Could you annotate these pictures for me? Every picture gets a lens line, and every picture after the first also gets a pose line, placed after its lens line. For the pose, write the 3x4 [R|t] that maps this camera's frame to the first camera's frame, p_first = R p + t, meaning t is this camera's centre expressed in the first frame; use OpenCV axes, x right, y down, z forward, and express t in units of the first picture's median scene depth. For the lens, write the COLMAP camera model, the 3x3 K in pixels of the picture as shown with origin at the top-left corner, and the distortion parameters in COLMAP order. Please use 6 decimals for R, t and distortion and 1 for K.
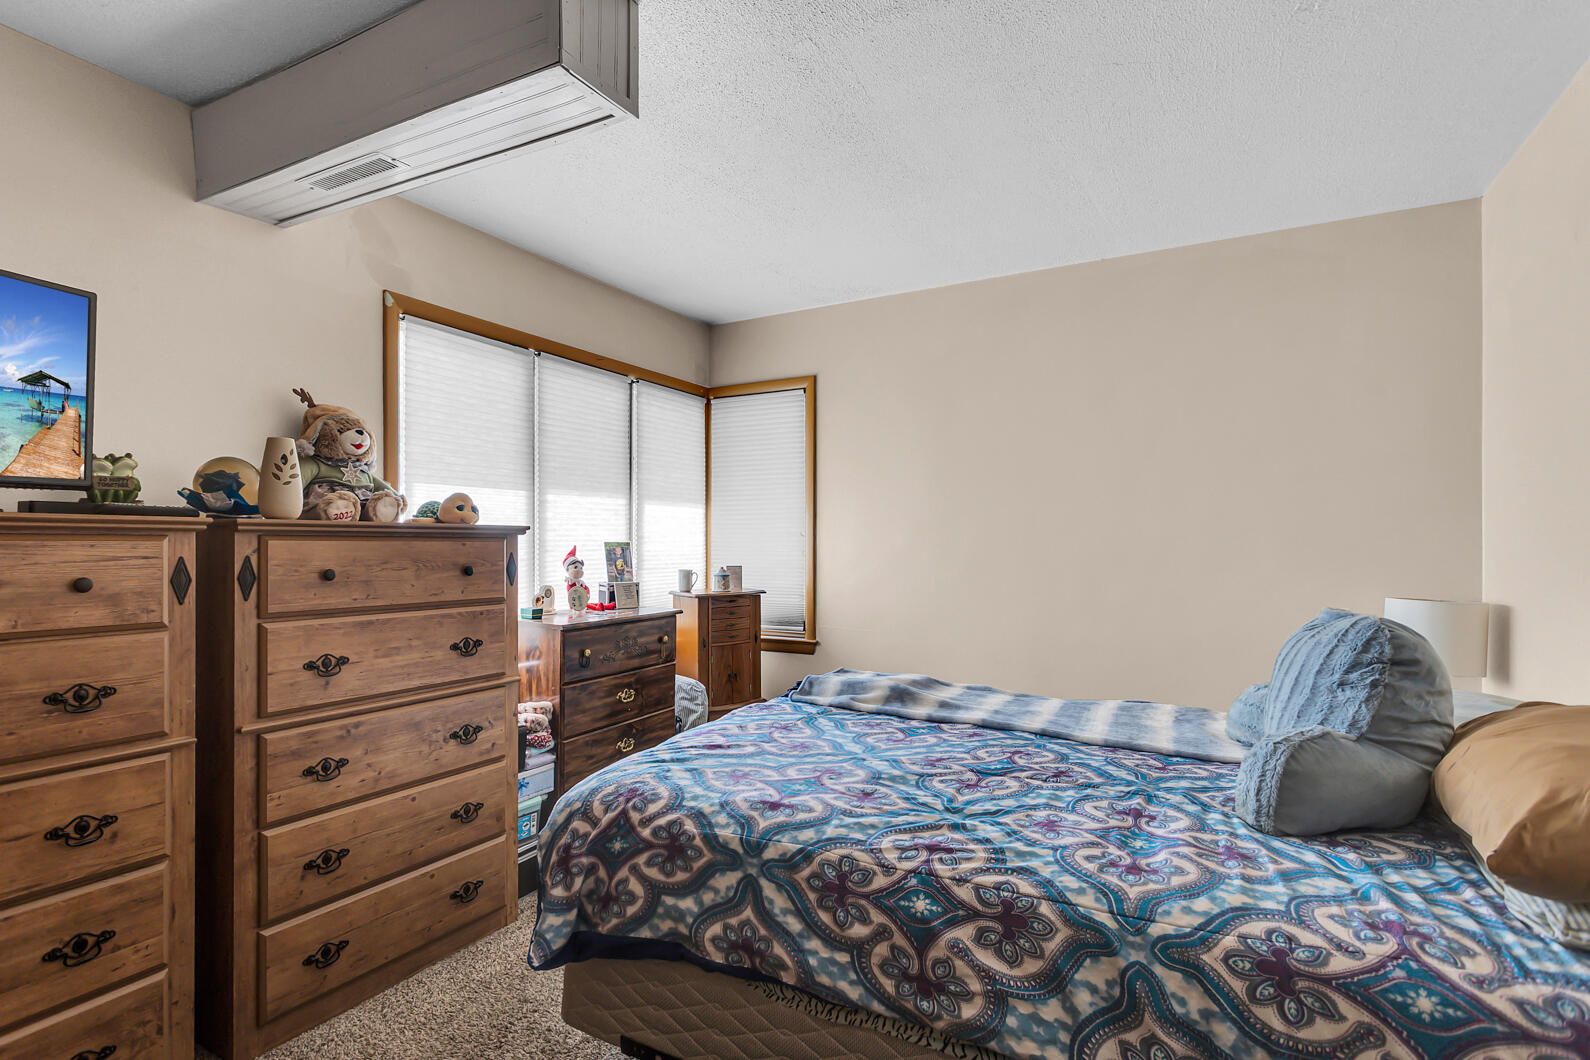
lens RADIAL K [[753.8, 0, 781.5], [0, 753.8, 540.8], [0, 0, 1]] dist [0.000454, 0.000510]
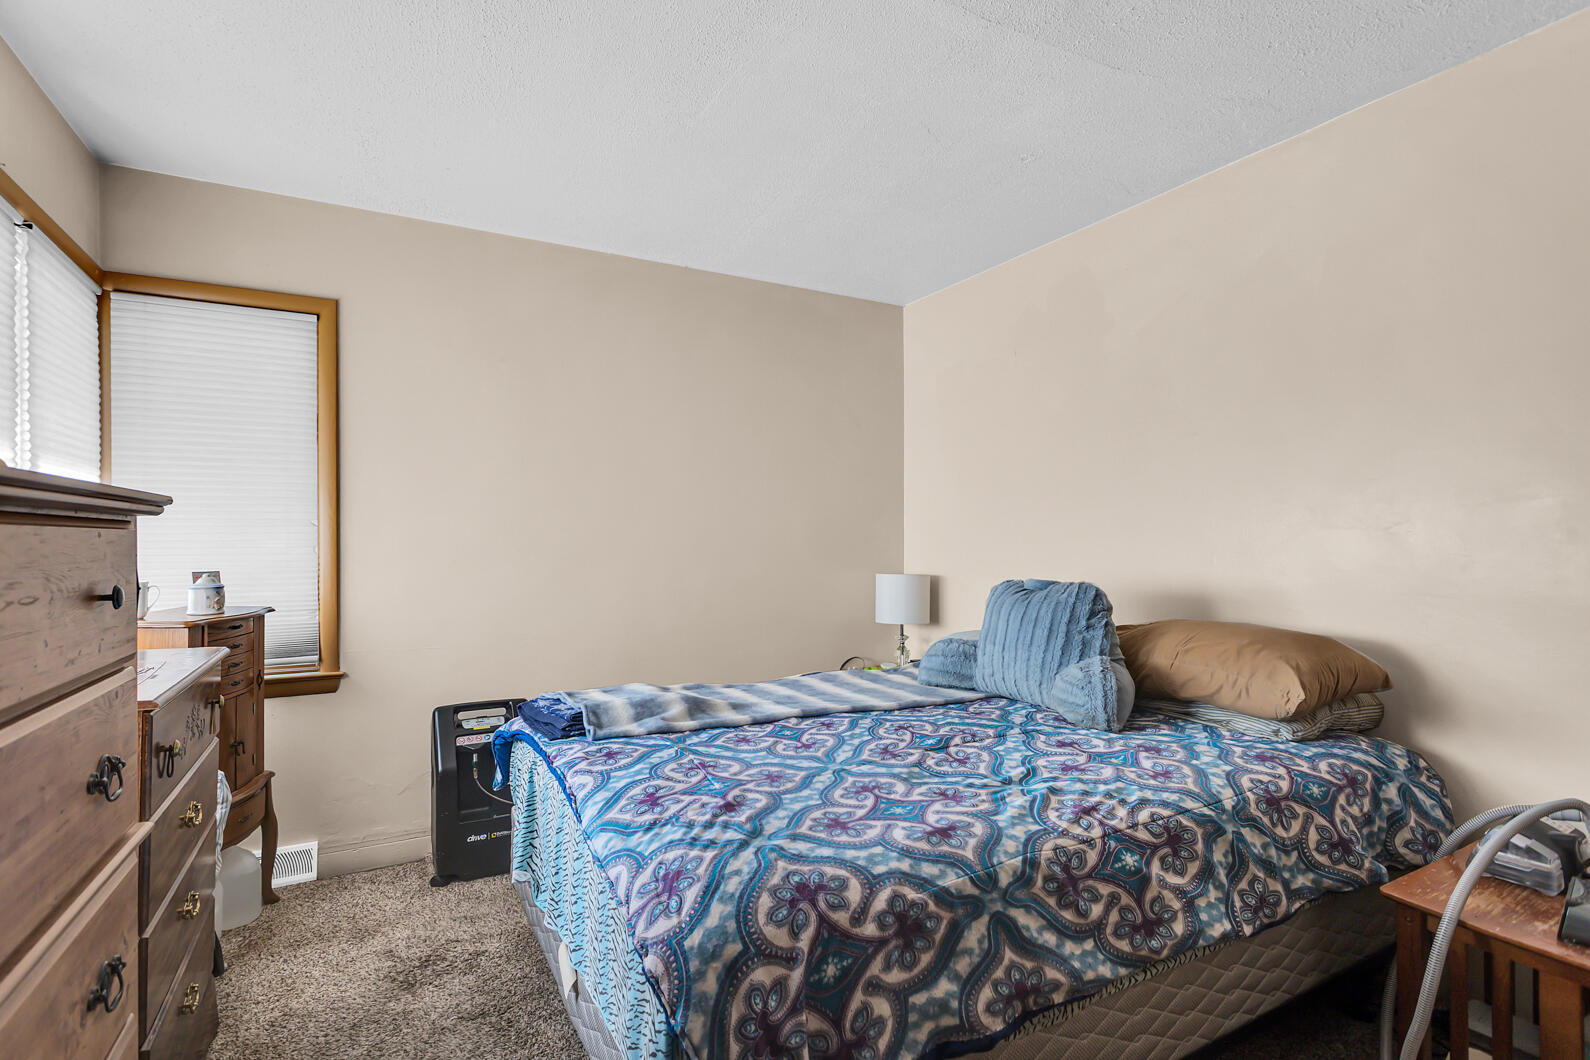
lens RADIAL K [[753.8, 0, 789.5], [0, 753.8, 525.5], [0, 0, 1]] dist [0.000454, 0.000510]
pose [[0.547688, 0.009764, 0.836626, -0.890875], [-0.001725, 0.999943, -0.010540, 0.003423], [-0.836681, 0.004330, 0.547674, 0.704791]]
